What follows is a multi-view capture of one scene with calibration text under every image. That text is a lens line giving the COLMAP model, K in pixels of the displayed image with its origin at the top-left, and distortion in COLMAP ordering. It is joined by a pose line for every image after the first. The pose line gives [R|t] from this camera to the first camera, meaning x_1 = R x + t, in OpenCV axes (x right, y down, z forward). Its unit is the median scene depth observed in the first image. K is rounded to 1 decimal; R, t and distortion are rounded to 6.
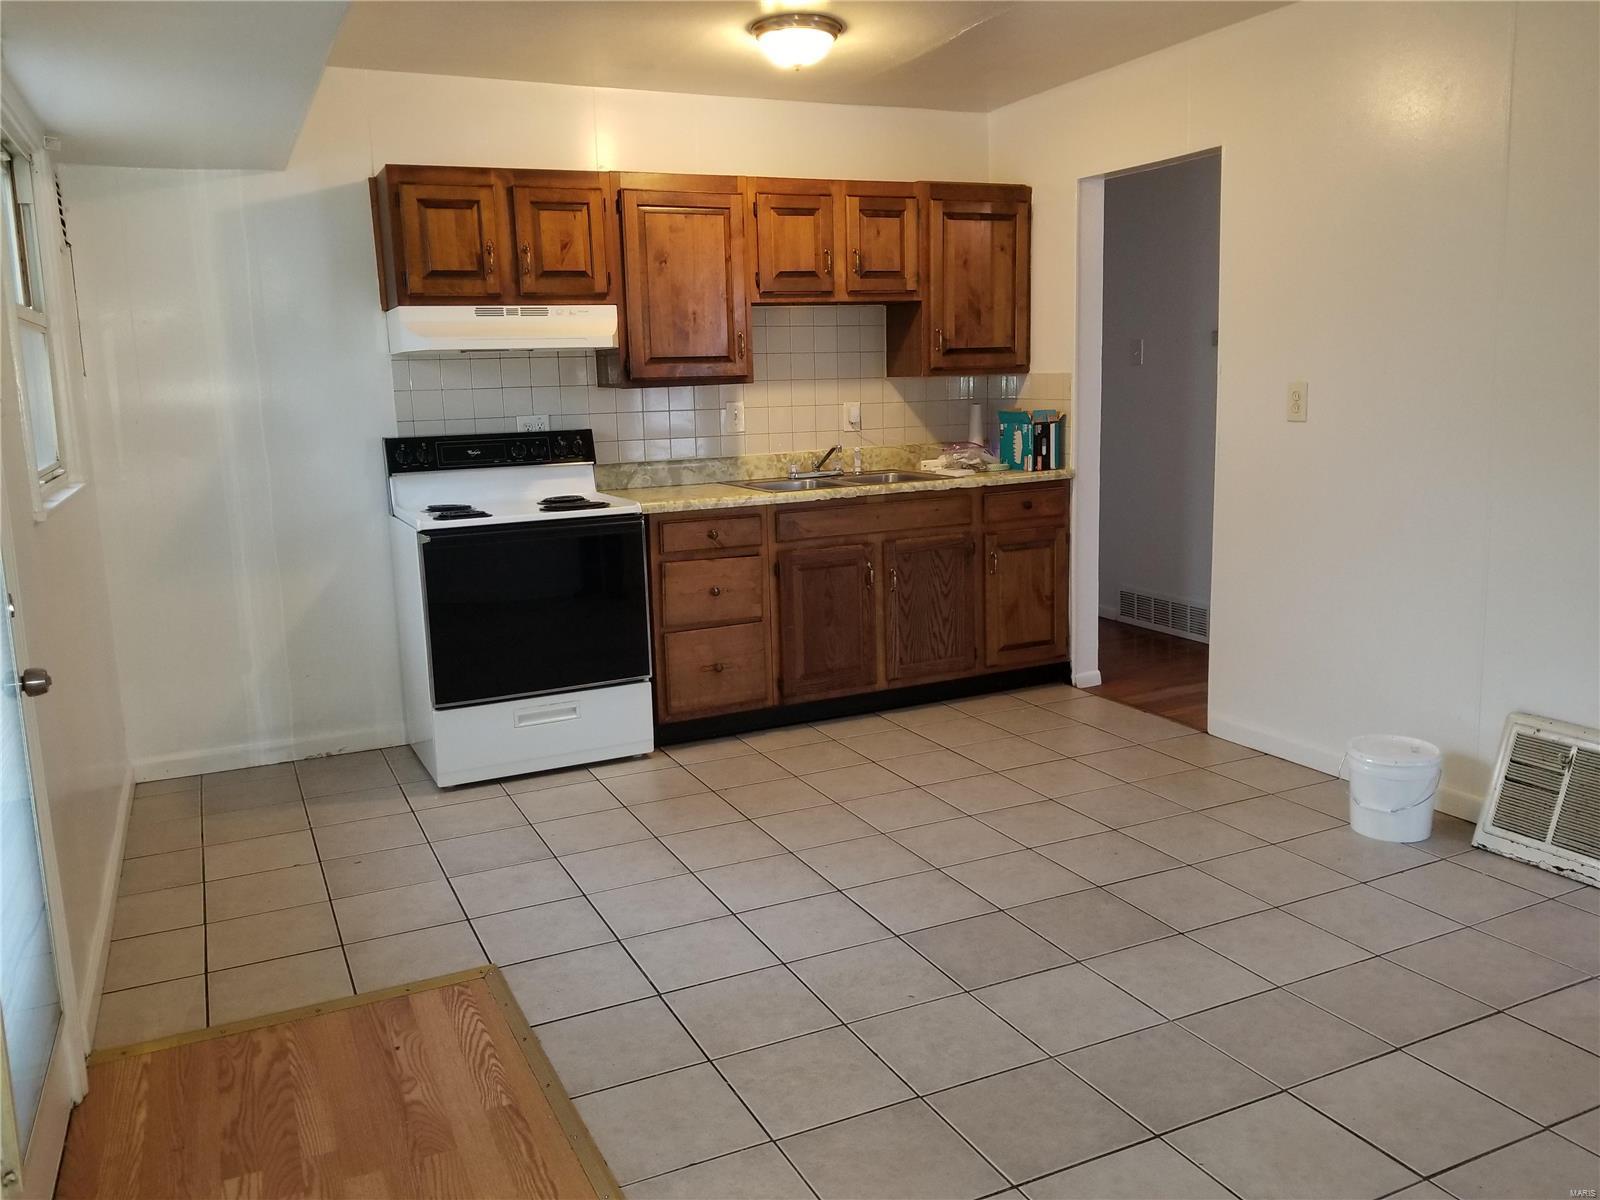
lens RADIAL K [[1249.9, 0, 784.8], [0, 1249.9, 575.5], [0, 0, 1]] dist [0.066364, -0.105762]
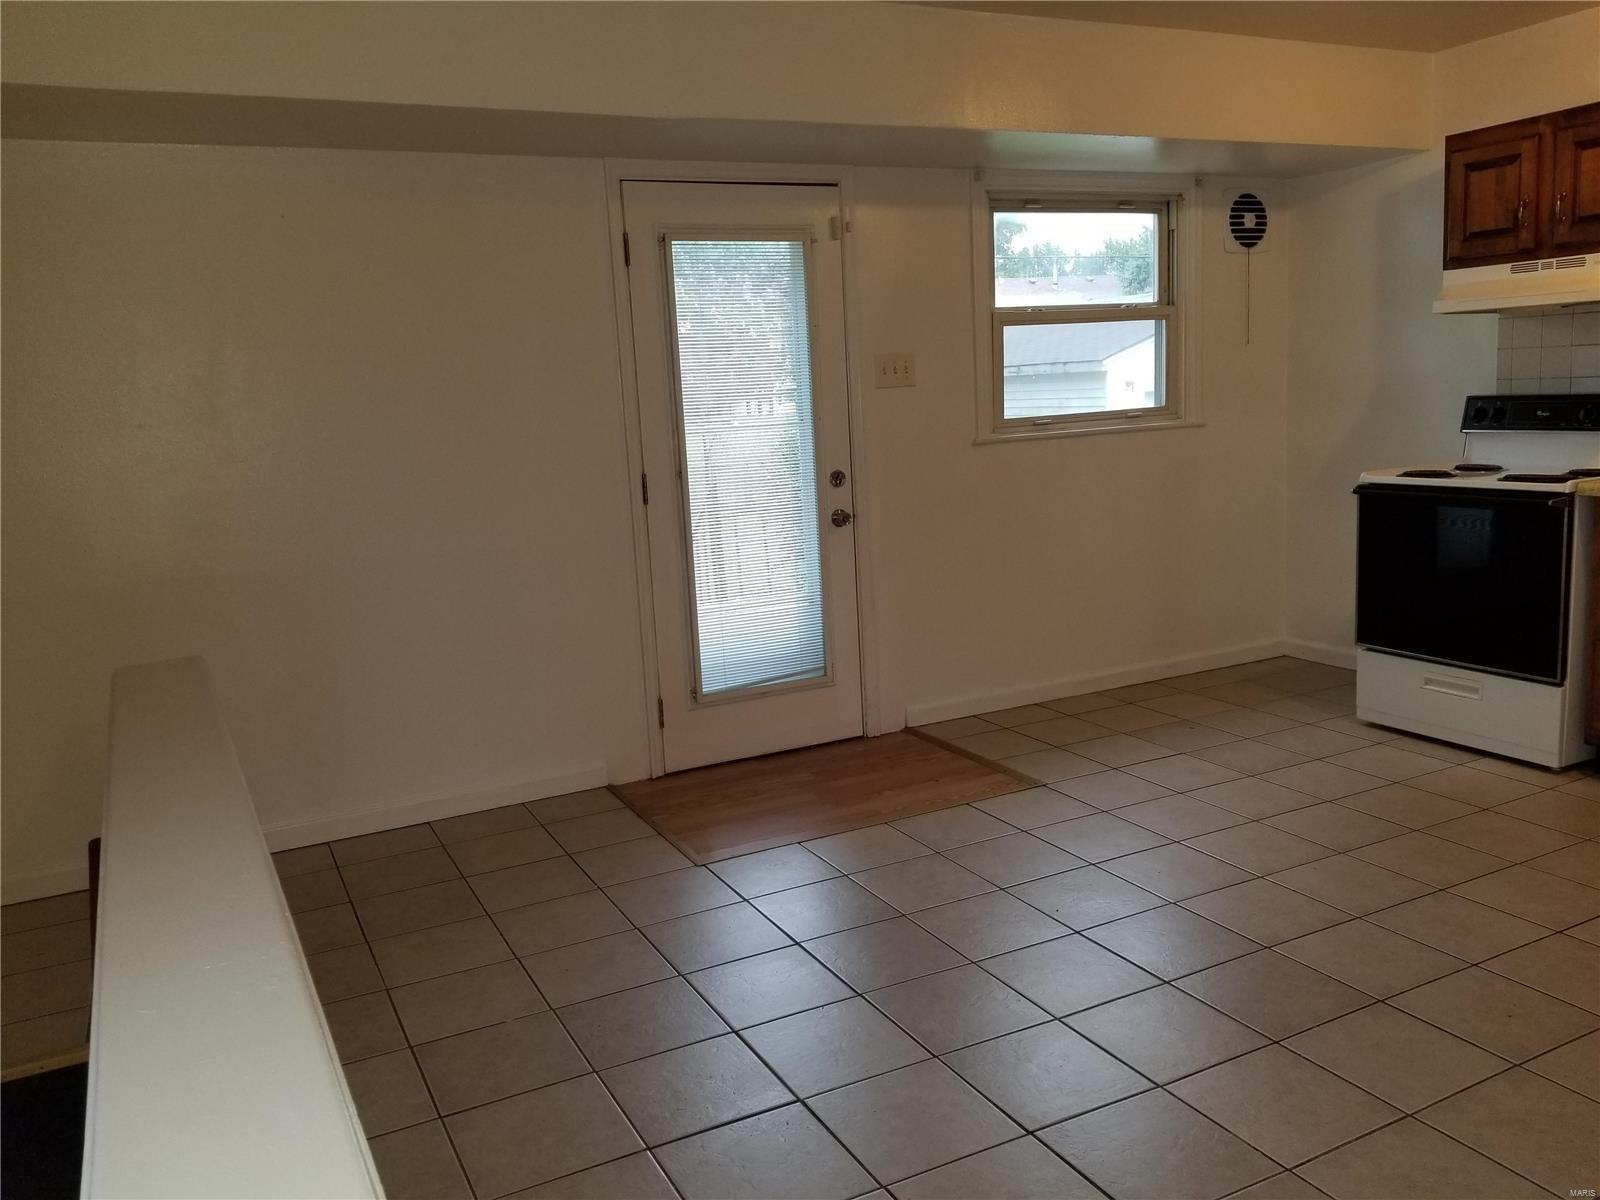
lens RADIAL K [[1249.9, 0, 784.8], [0, 1249.9, 575.5], [0, 0, 1]] dist [0.066364, -0.105762]
pose [[0.018965, 0.180199, -0.983447, 0.753456], [-0.104809, 0.978563, 0.177283, -0.093516], [0.994312, 0.099711, 0.037445, 0.435242]]
